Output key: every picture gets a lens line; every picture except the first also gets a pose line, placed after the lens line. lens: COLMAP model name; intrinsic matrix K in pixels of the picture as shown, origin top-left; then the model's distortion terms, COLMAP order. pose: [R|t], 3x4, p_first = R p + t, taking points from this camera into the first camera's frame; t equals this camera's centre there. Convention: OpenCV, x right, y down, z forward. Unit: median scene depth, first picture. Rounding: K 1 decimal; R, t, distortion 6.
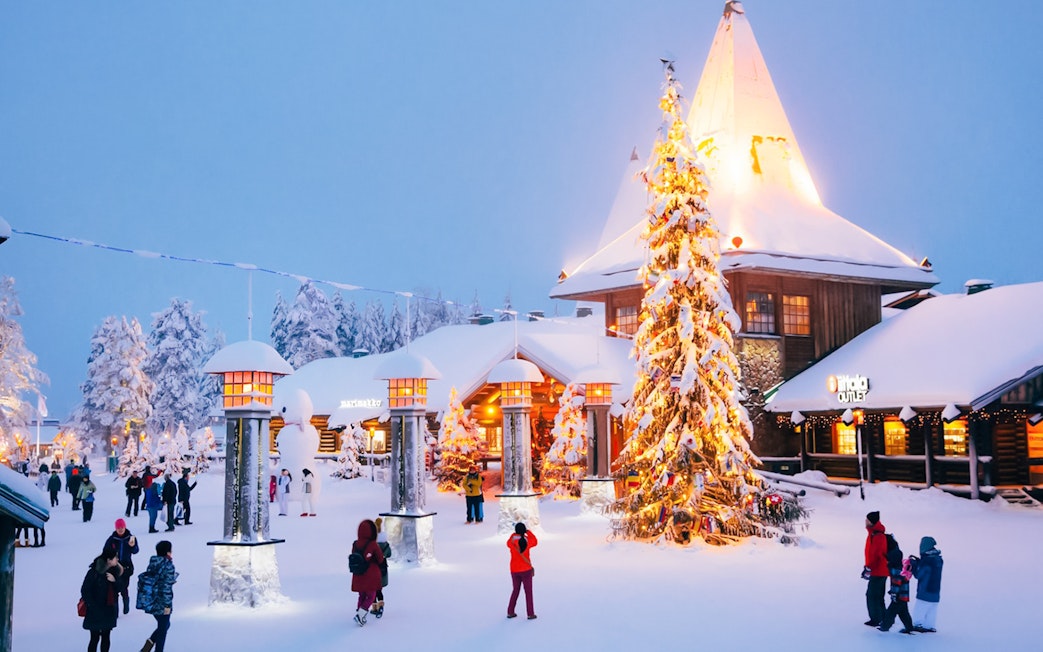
lens RADIAL K [[1258.0, 0, 521.5], [0, 1258.0, 326.0], [0, 0, 1]] dist [0.003106, 0.011725]
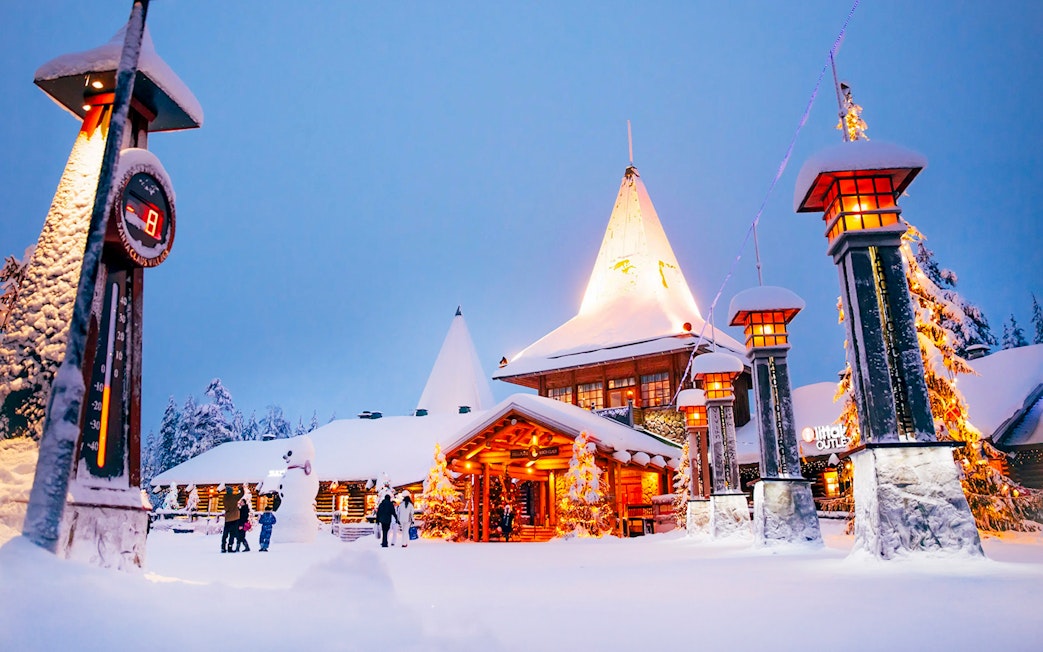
lens RADIAL K [[810.0, 0, 492.6], [0, 810.0, 261.1], [0, 0, 1]] dist [-0.102057, 0.095844]
pose [[0.960801, 0.102767, 0.257488, -0.215169], [-0.033424, 0.964924, -0.260394, 0.080219], [-0.275216, 0.241581, 0.930535, 0.289776]]
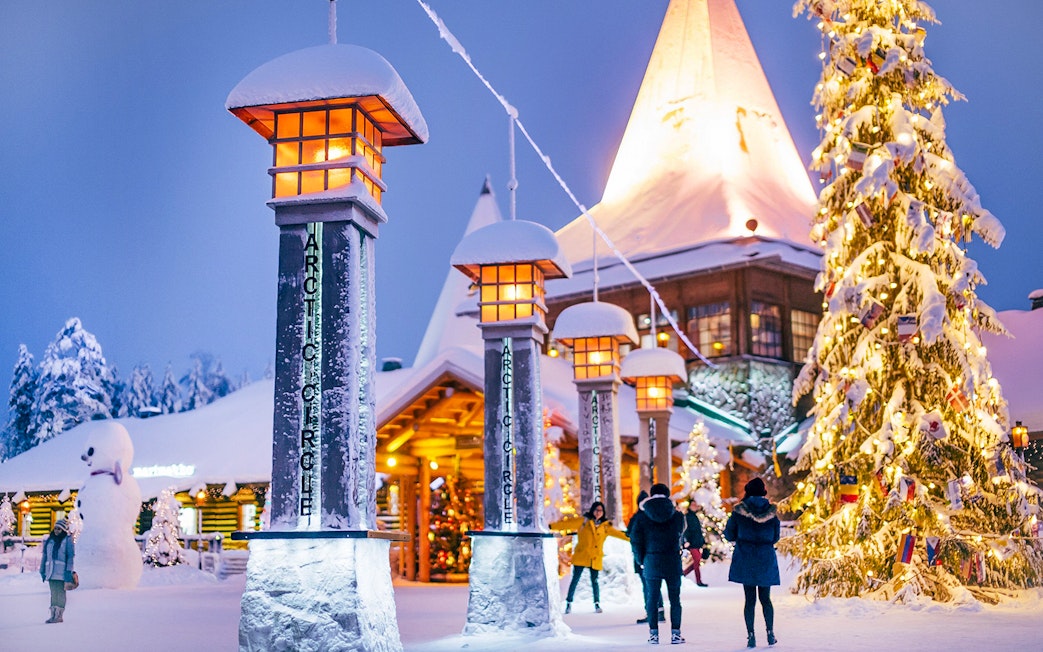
lens RADIAL K [[1393.0, 0, 521.5], [0, 1393.0, 326.0], [0, 0, 1]] dist [-0.106989, 0.051987]
pose [[0.982244, 0.030253, 0.185154, -0.101788], [-0.014255, 0.996095, -0.087133, 0.060627], [-0.187067, 0.082946, 0.978839, 0.236178]]
